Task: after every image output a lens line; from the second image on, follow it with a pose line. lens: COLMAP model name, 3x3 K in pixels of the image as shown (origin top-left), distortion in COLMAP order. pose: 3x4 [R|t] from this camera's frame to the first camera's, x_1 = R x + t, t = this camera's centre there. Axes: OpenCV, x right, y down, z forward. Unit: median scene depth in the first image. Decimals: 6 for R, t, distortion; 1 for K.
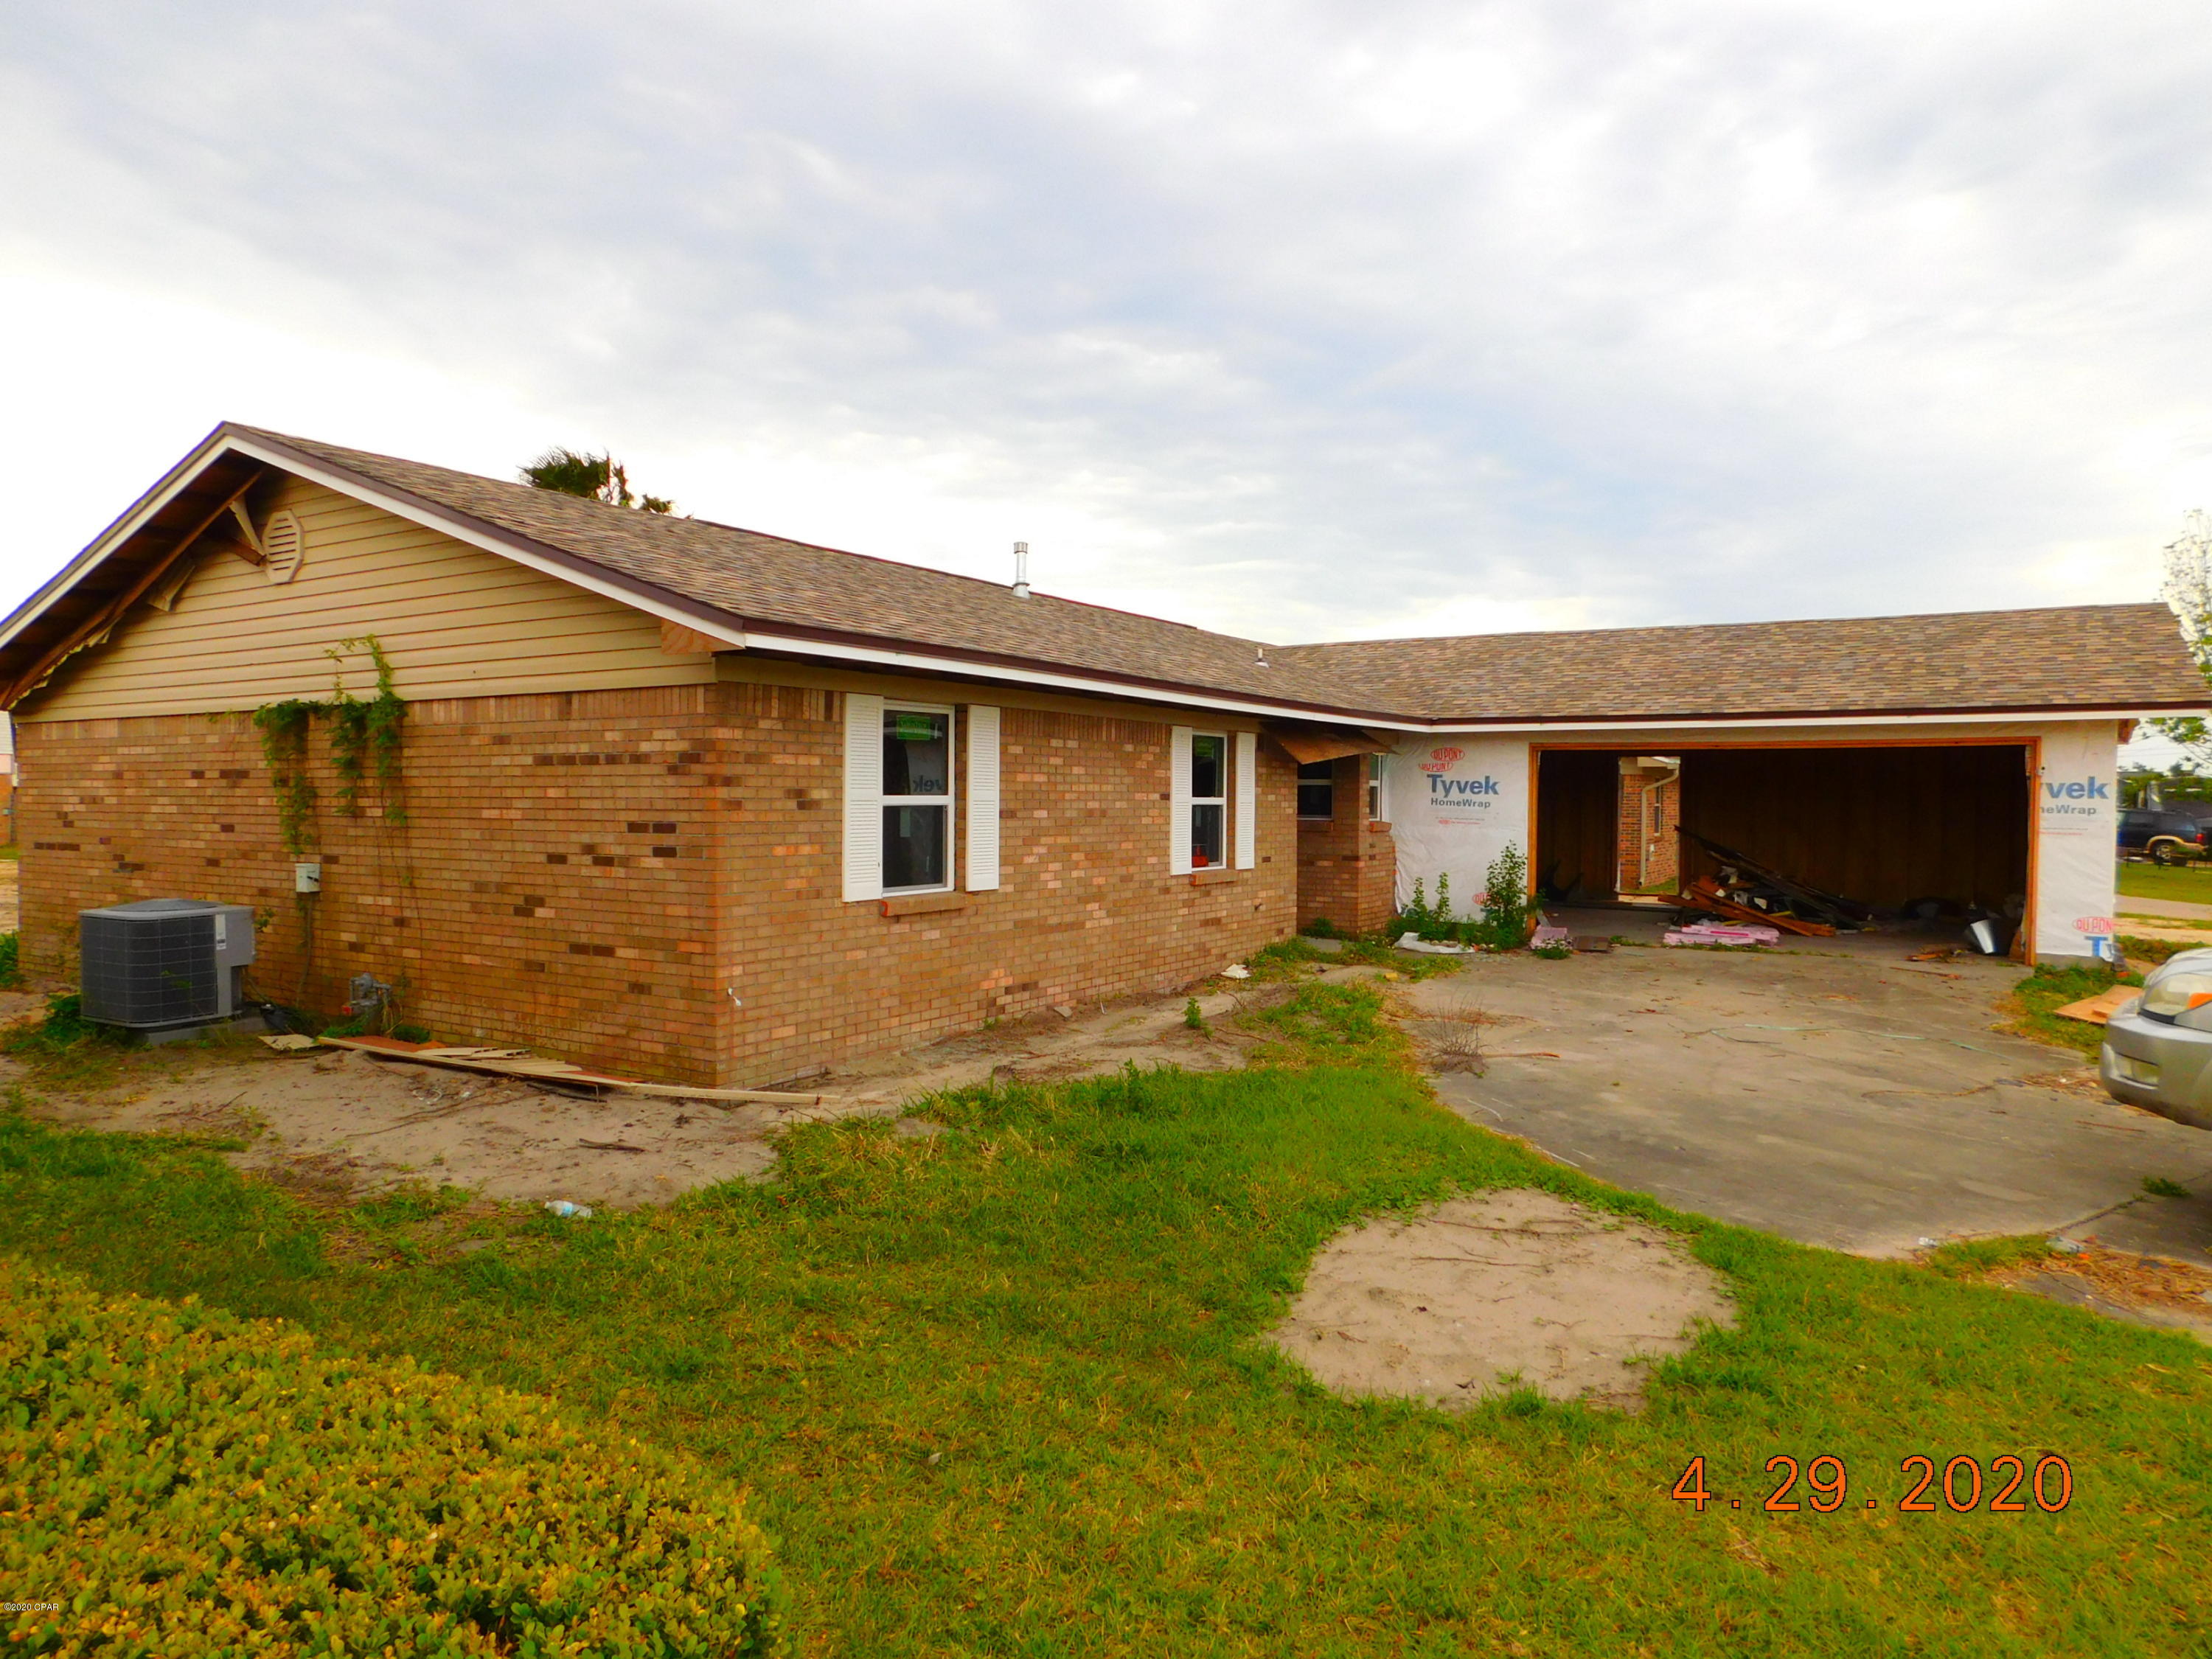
lens RADIAL K [[1469.4, 0, 1110.1], [0, 1469.4, 825.7], [0, 0, 1]] dist [-0.069606, 0.056729]
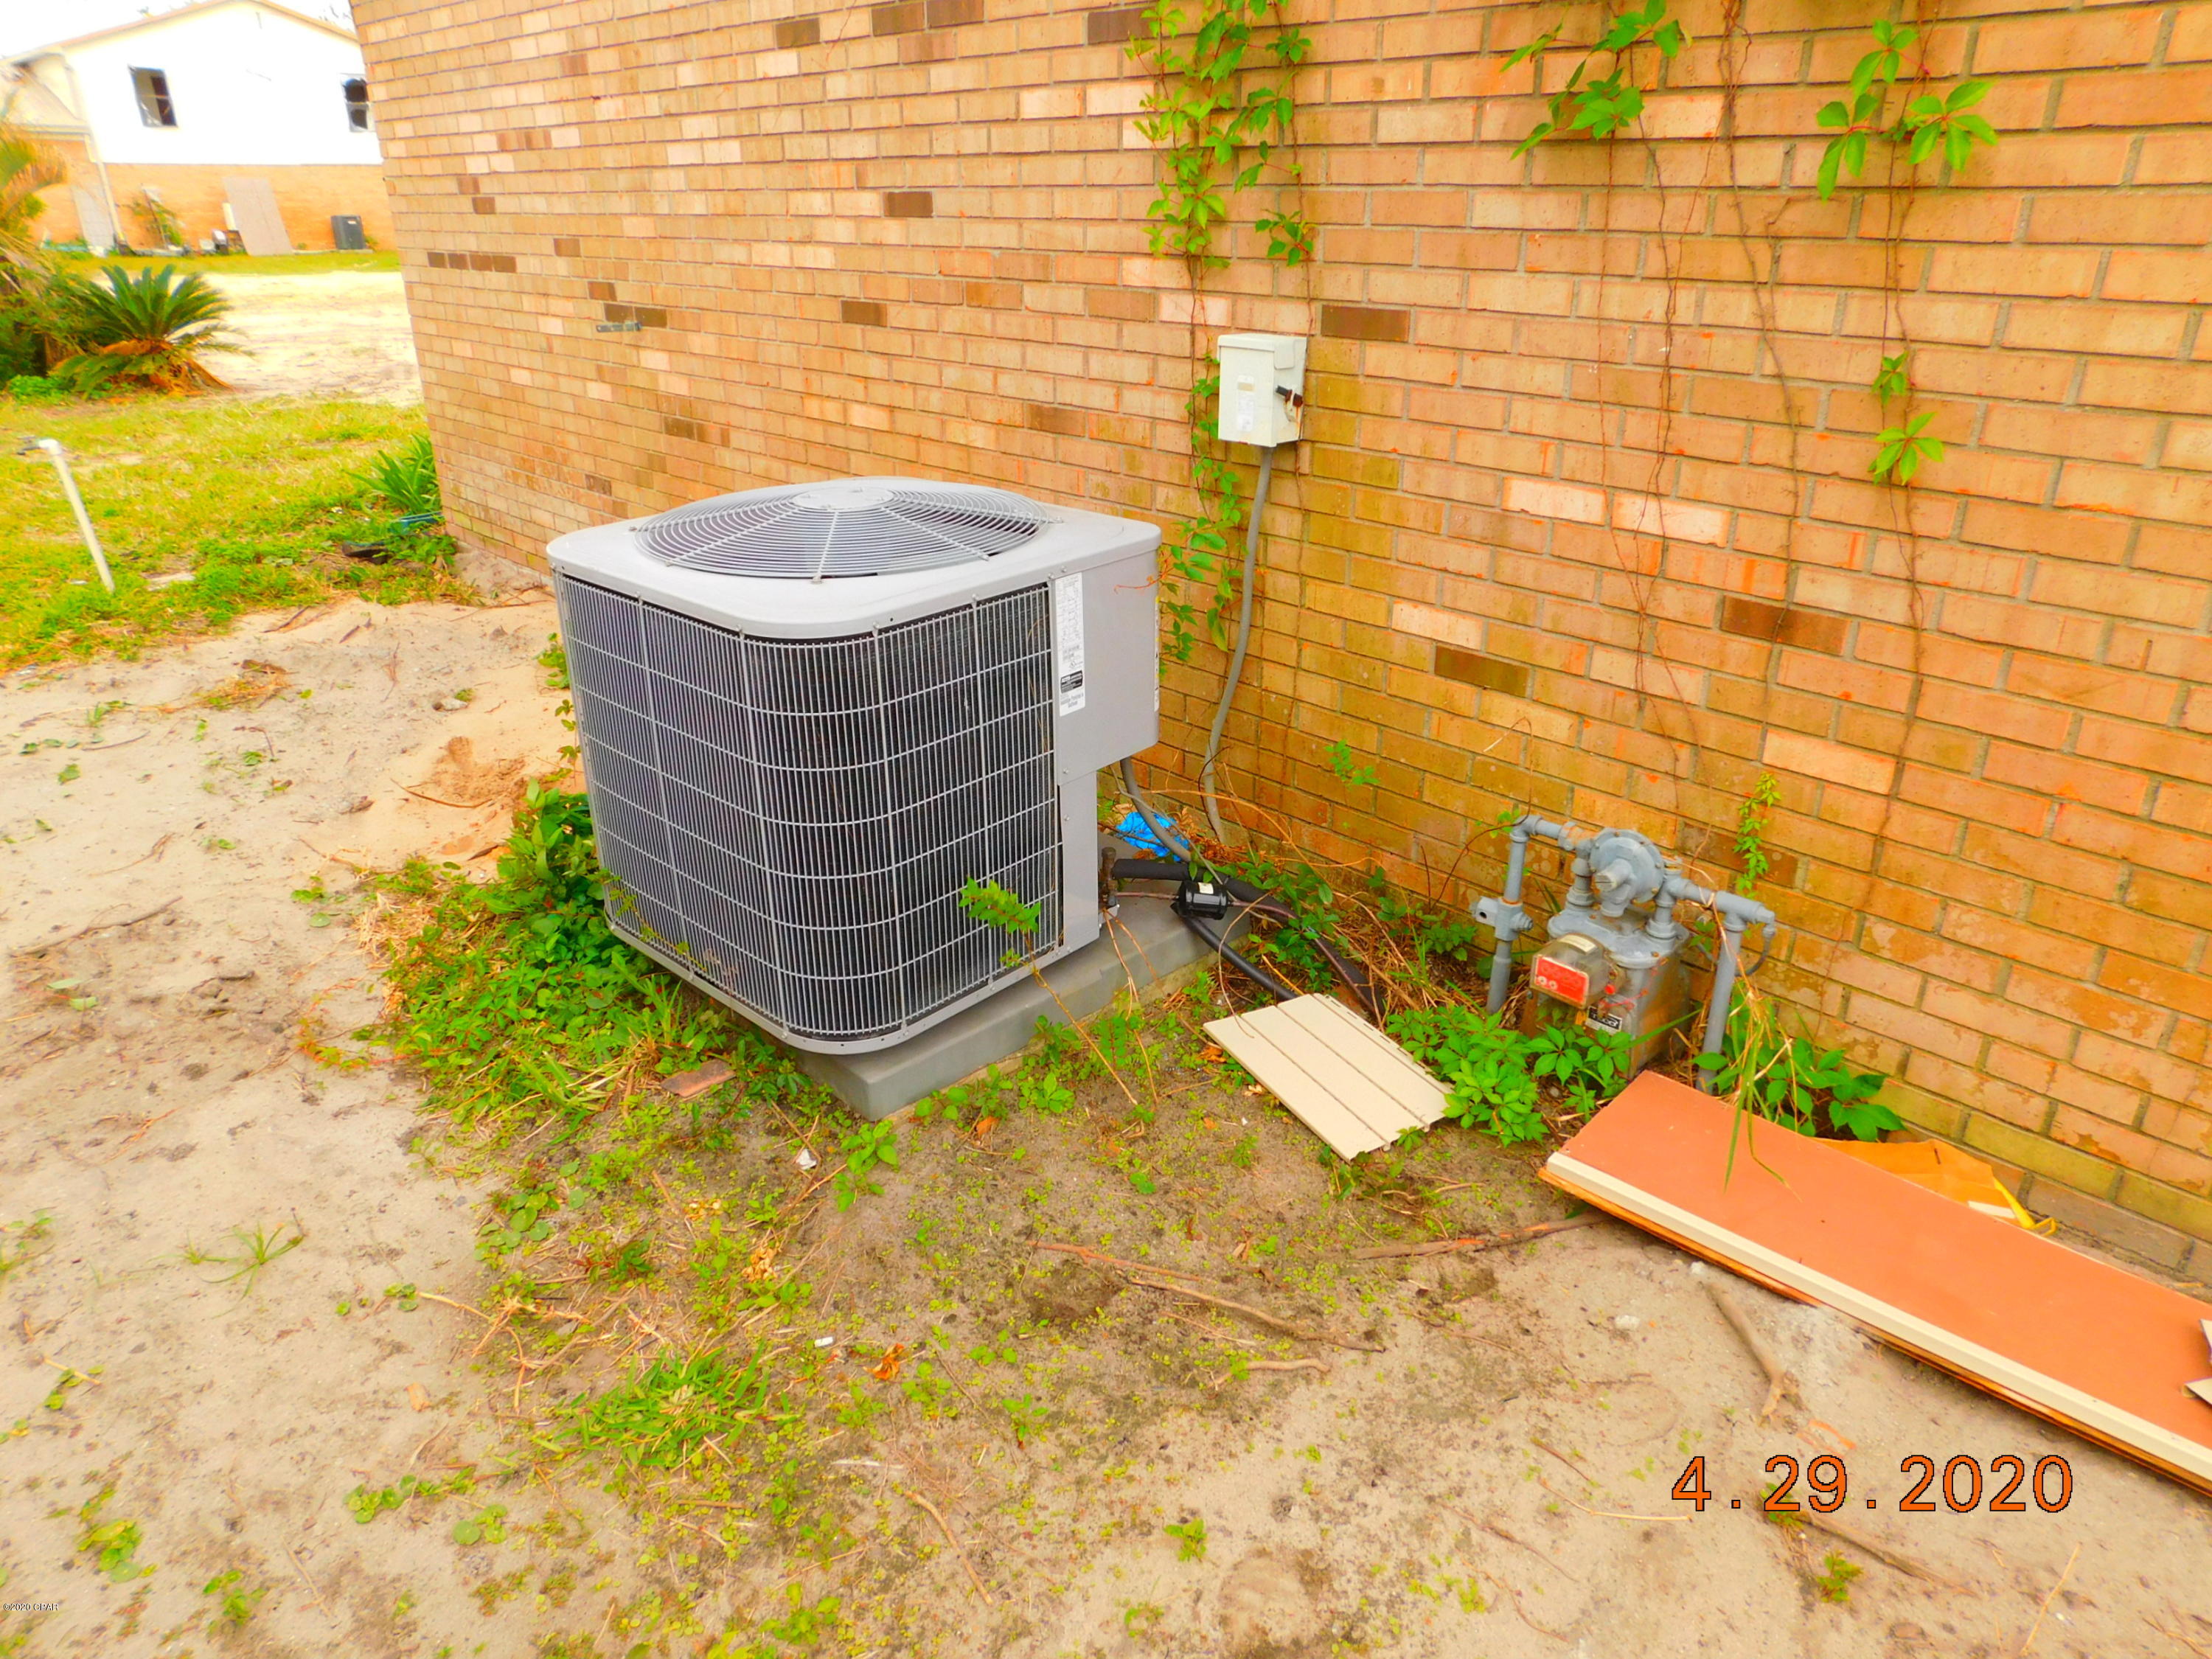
lens RADIAL K [[1469.4, 0, 1110.1], [0, 1469.4, 825.7], [0, 0, 1]] dist [-0.069606, 0.056729]
pose [[0.967189, 0.095157, -0.235564, -0.548350], [0.002596, 0.923456, 0.383696, 0.006463], [0.254044, -0.371718, 0.892909, 0.768033]]
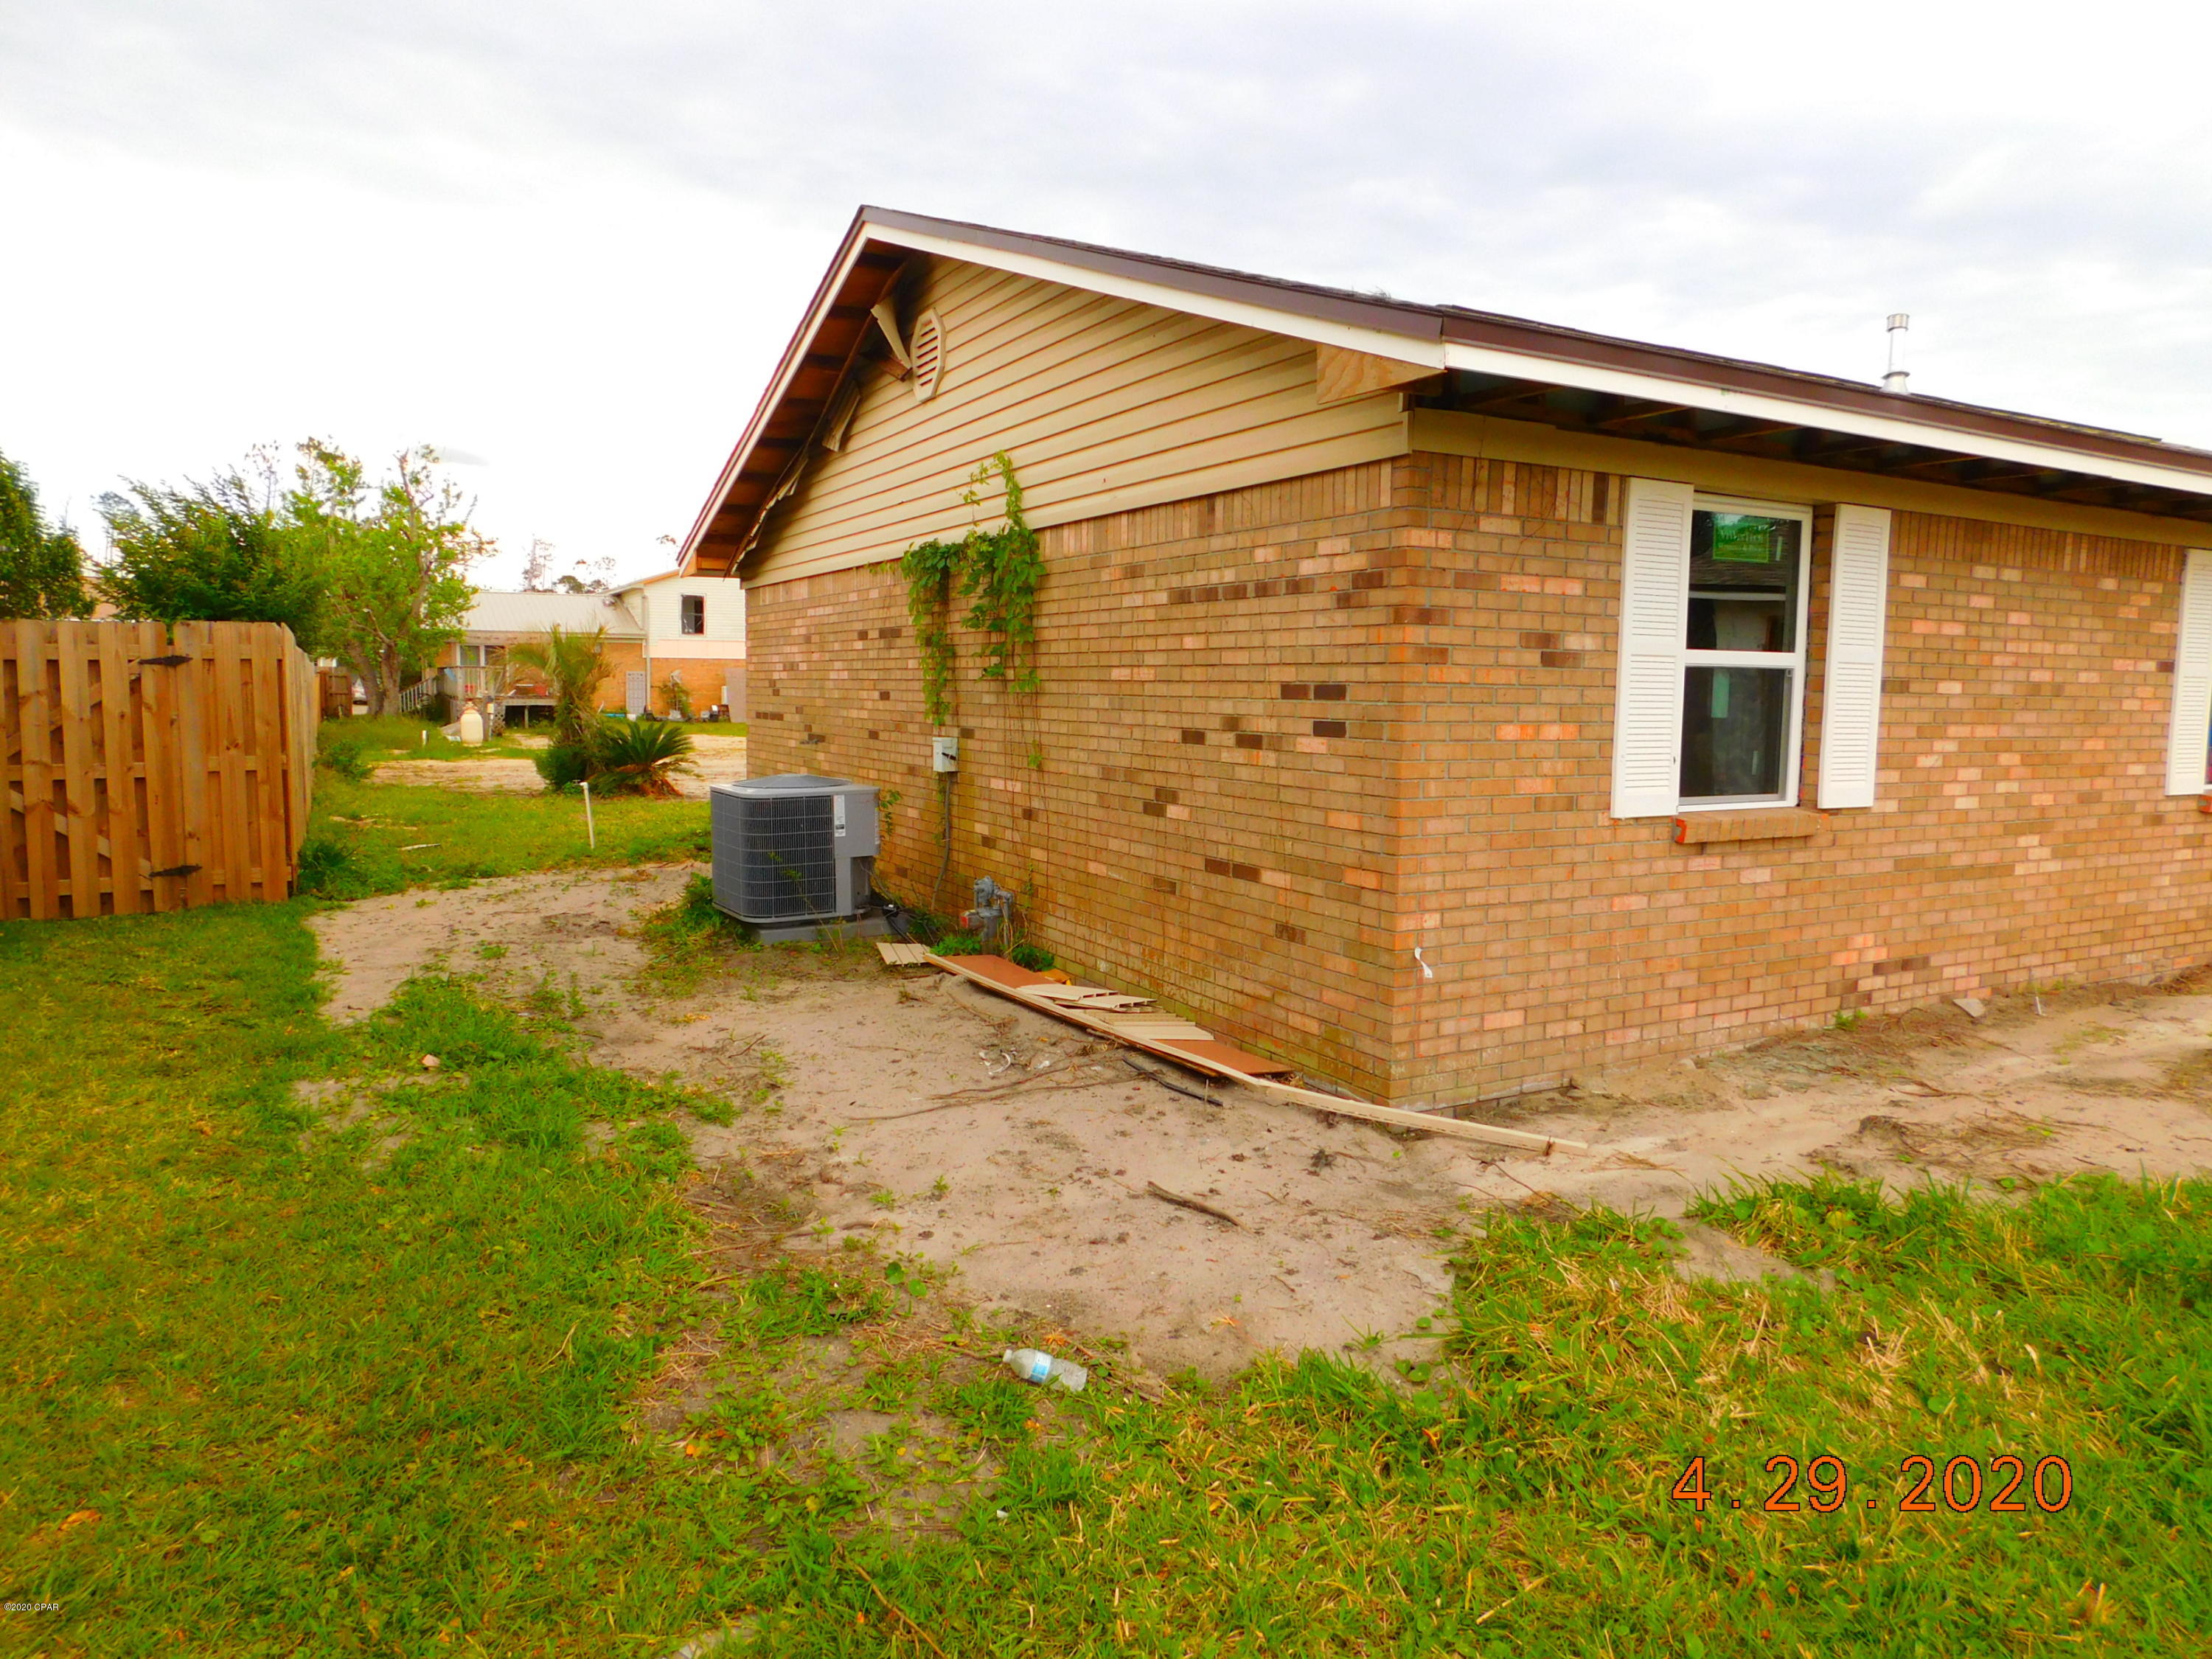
lens RADIAL K [[1469.4, 0, 1110.1], [0, 1469.4, 825.7], [0, 0, 1]] dist [-0.069606, 0.056729]
pose [[0.866527, 0.053990, -0.496201, -0.056262], [-0.018357, 0.996907, 0.076413, 0.011334], [0.498792, -0.057105, 0.864839, 0.339890]]
